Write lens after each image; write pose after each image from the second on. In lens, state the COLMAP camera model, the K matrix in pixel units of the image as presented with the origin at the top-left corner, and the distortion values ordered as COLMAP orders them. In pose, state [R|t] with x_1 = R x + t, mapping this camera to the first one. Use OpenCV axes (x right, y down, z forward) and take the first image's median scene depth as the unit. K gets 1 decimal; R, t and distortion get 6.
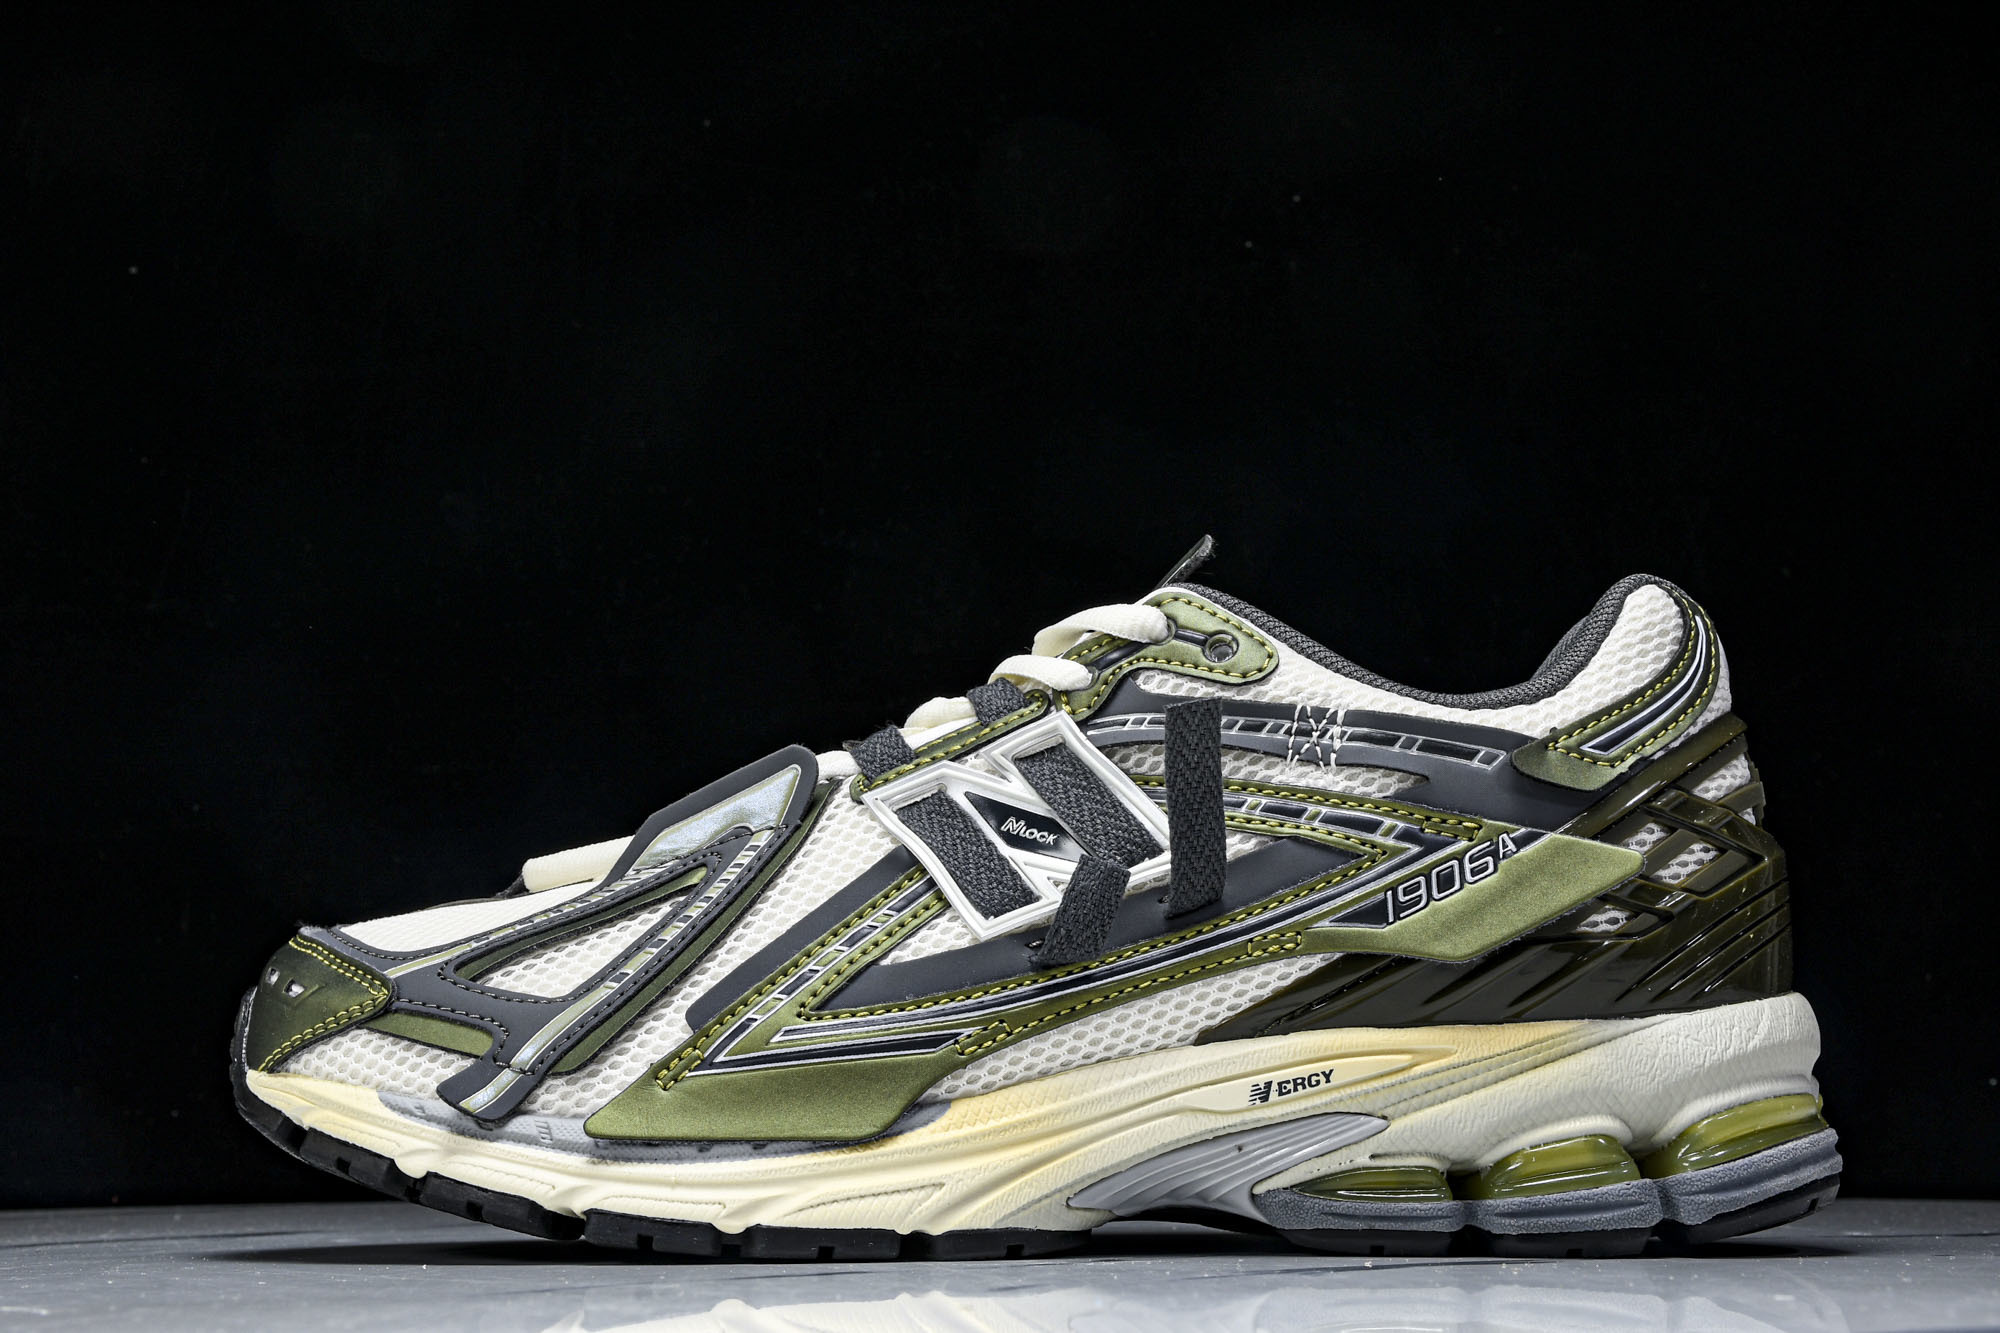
lens RADIAL K [[3312.8, 0, 1000.0], [0, 3312.8, 666.5], [0, 0, 1]] dist [0.078024, -0.012489]
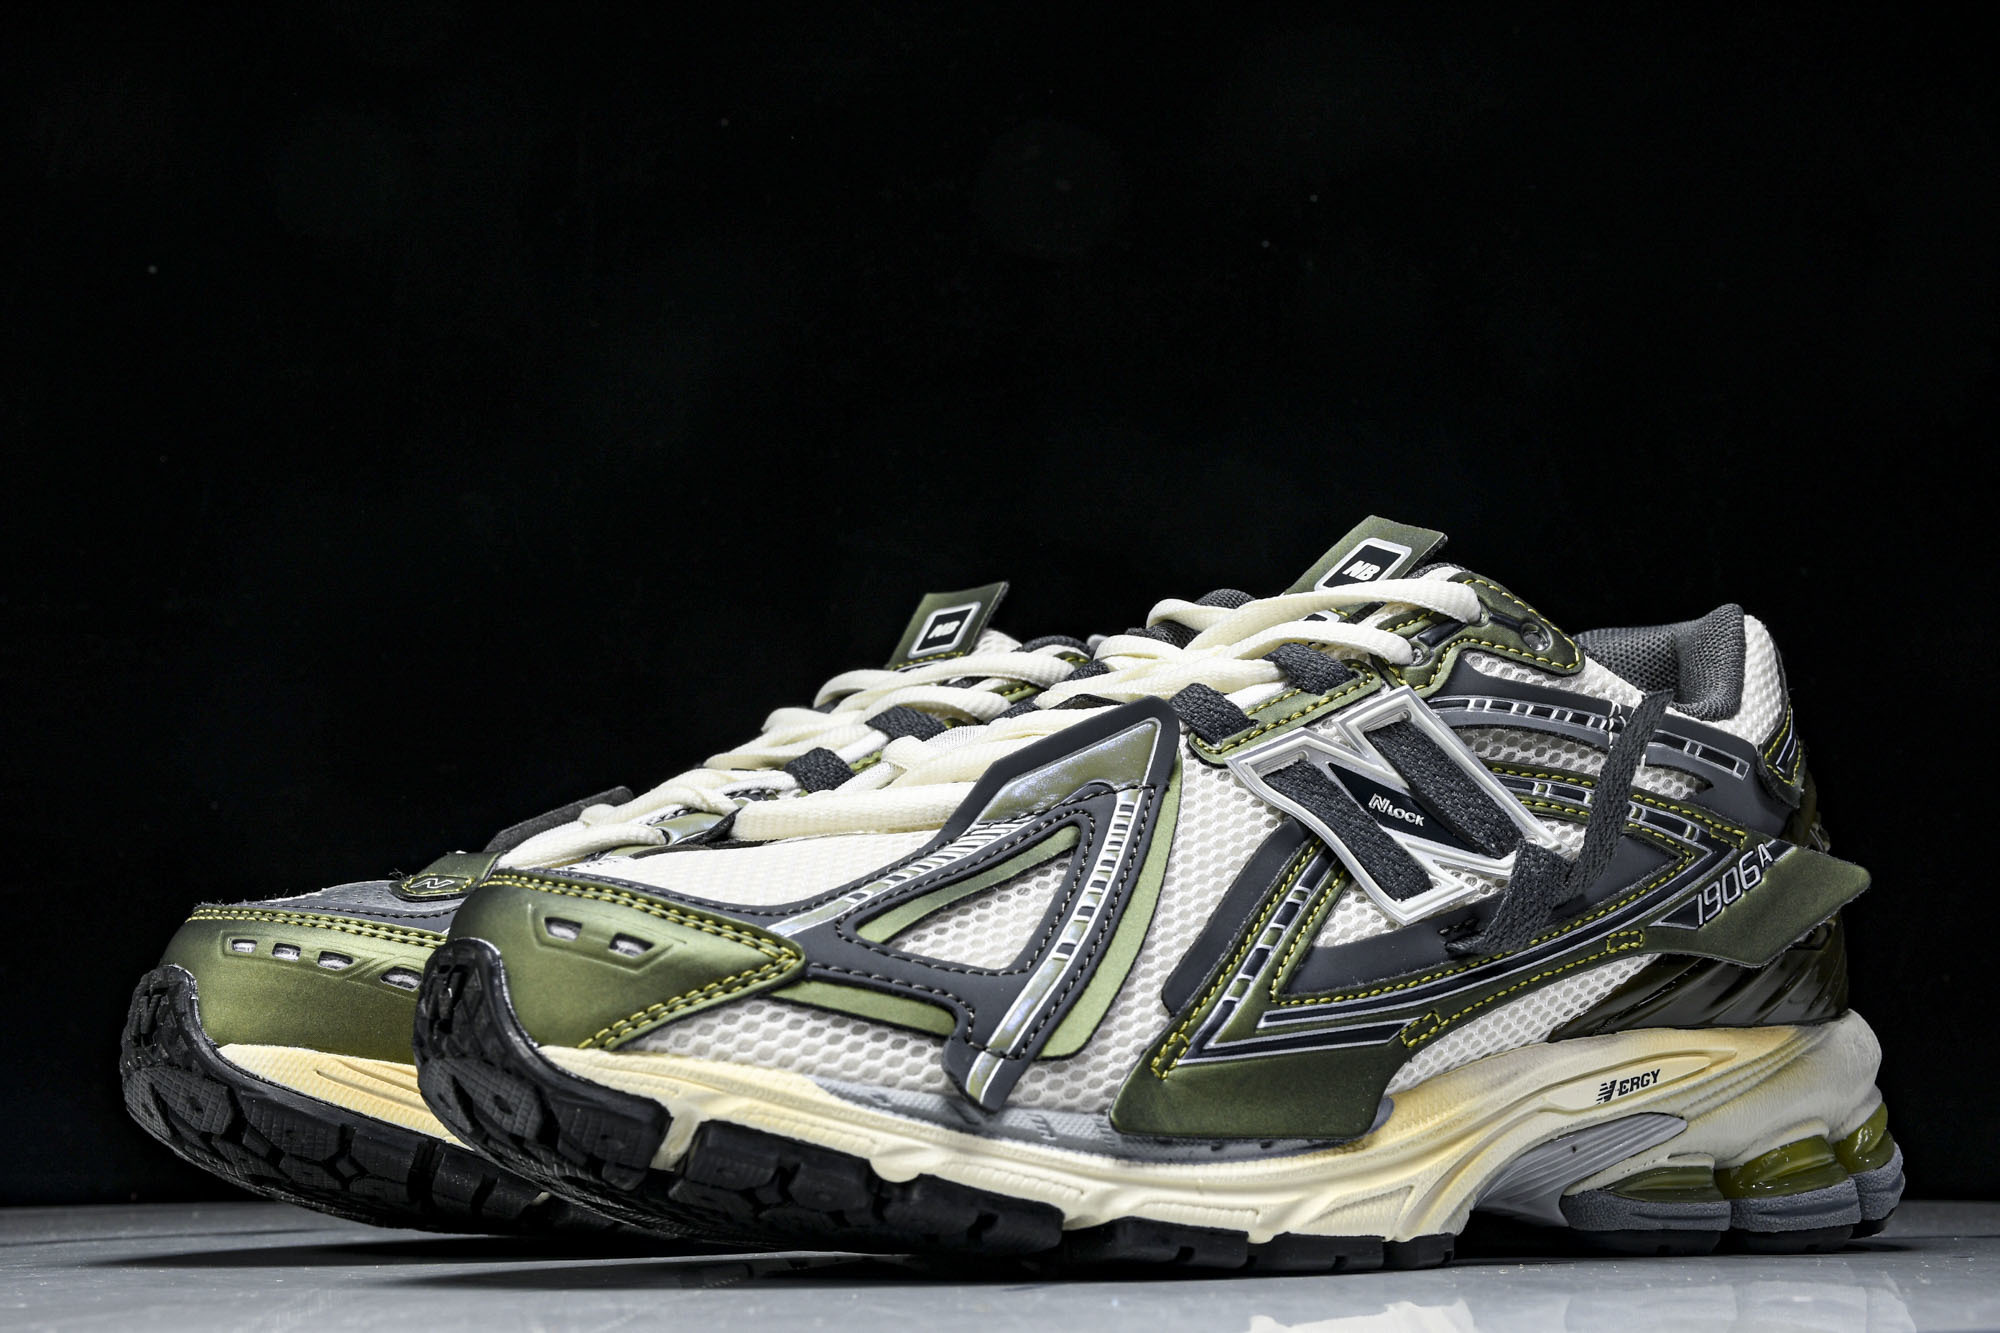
lens RADIAL K [[3312.8, 0, 1000.0], [0, 3312.8, 666.5], [0, 0, 1]] dist [0.078024, -0.012489]
pose [[0.764907, 0.092357, 0.637485, -0.692211], [-0.092570, 0.995156, -0.033103, 0.051794], [-0.637454, -0.033691, 0.769752, 0.357405]]
